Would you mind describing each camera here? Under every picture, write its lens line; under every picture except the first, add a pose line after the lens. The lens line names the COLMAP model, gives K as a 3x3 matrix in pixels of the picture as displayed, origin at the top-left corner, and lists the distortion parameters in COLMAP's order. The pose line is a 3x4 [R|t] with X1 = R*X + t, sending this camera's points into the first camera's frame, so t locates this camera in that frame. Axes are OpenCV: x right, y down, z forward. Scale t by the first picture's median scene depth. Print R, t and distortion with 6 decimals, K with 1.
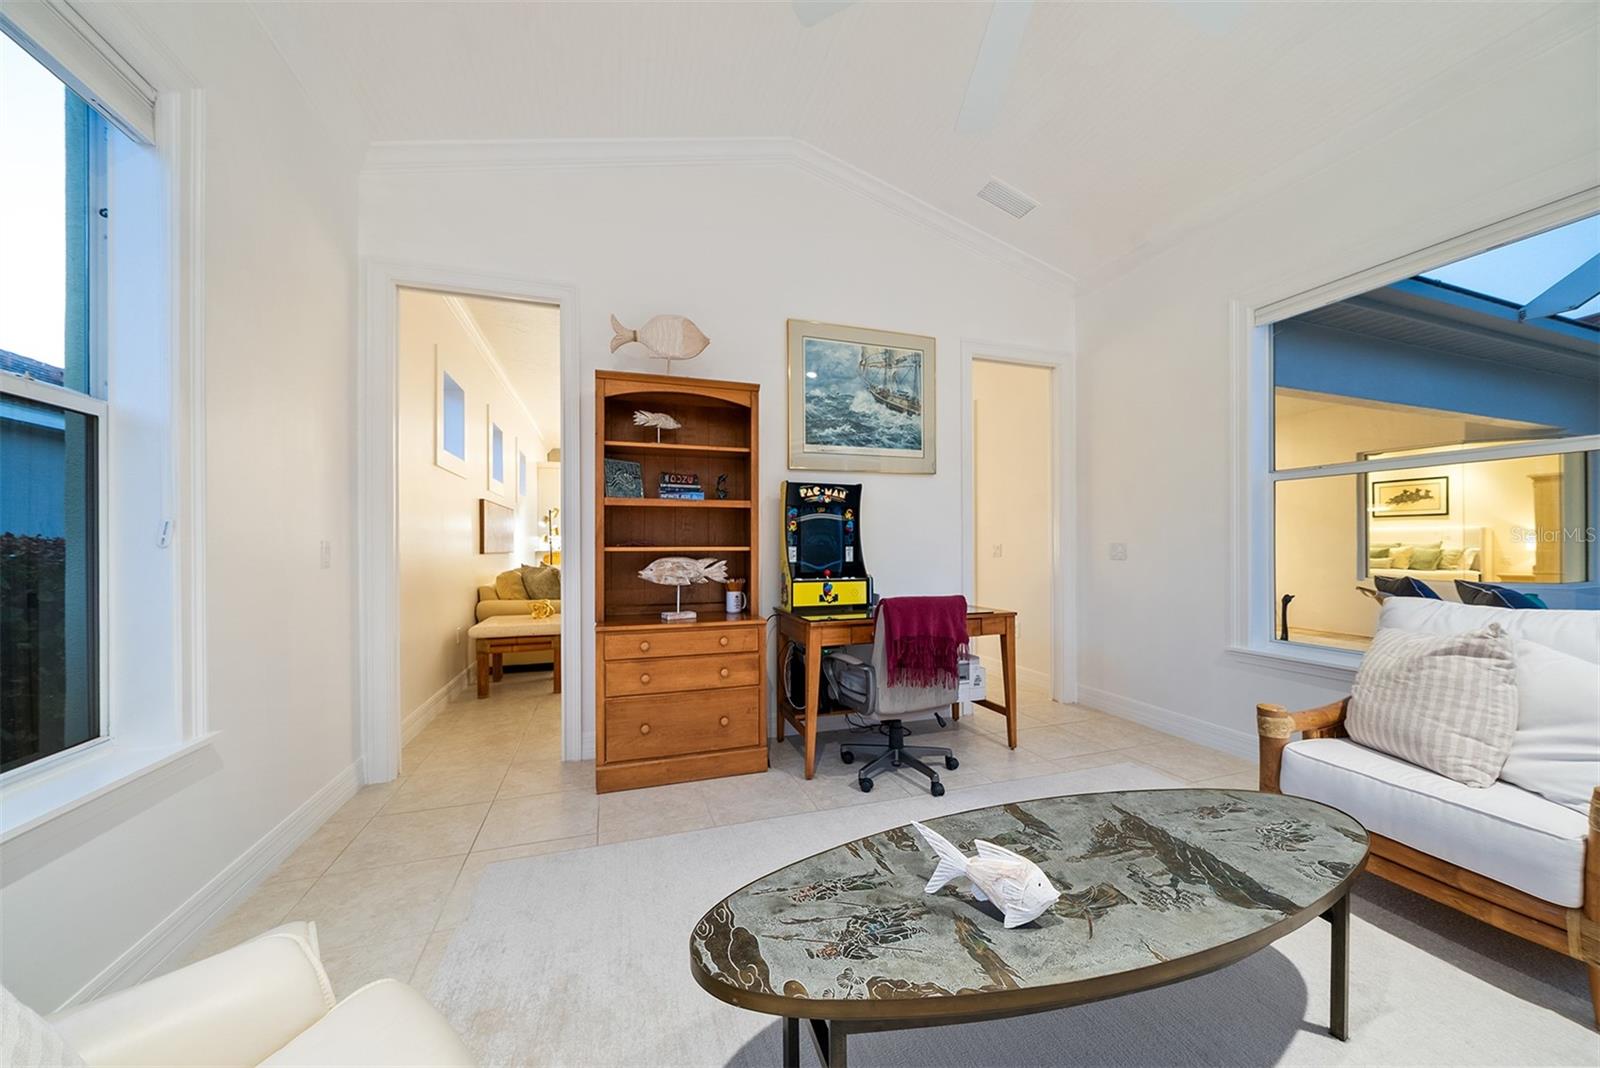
lens RADIAL K [[552.7, 0, 798.1], [0, 552.7, 542.6], [0, 0, 1]] dist [-0.007580, -0.000162]
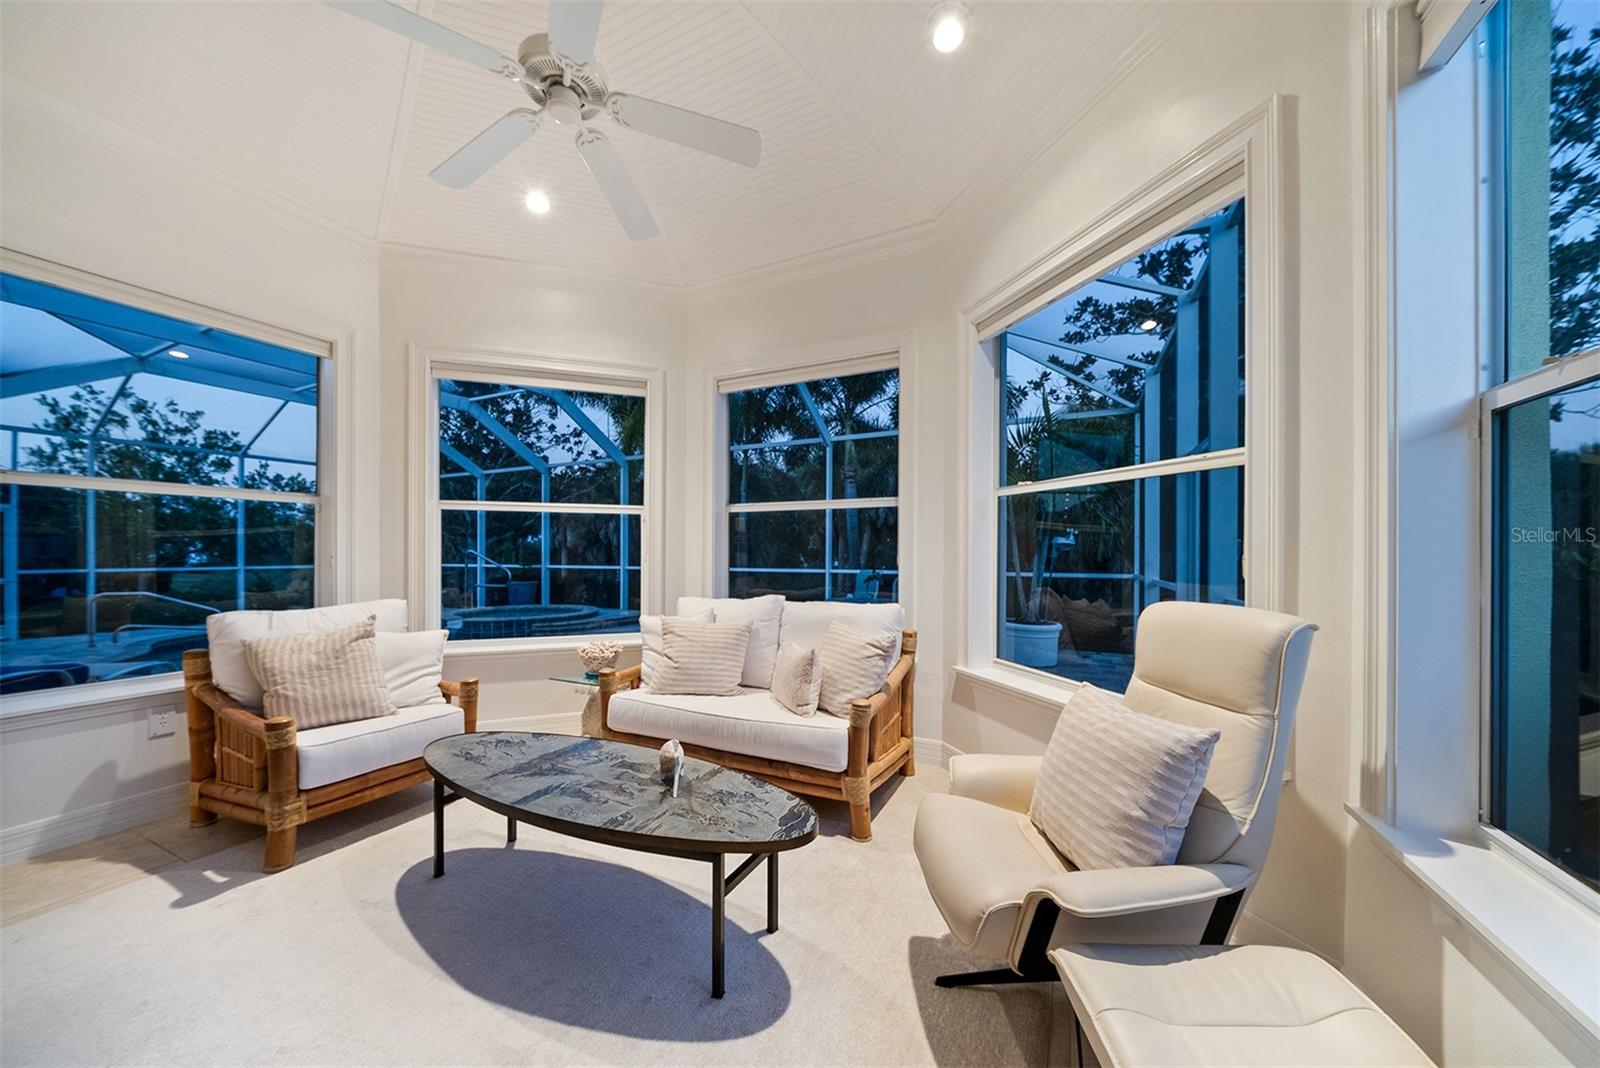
lens RADIAL K [[552.7, 0, 805.3], [0, 552.7, 550.2], [0, 0, 1]] dist [-0.007580, -0.000162]
pose [[-0.719679, 0.002122, 0.694303, -1.141396], [-0.001219, 0.999990, -0.004320, -0.055212], [-0.694306, -0.003956, -0.719669, 1.921510]]
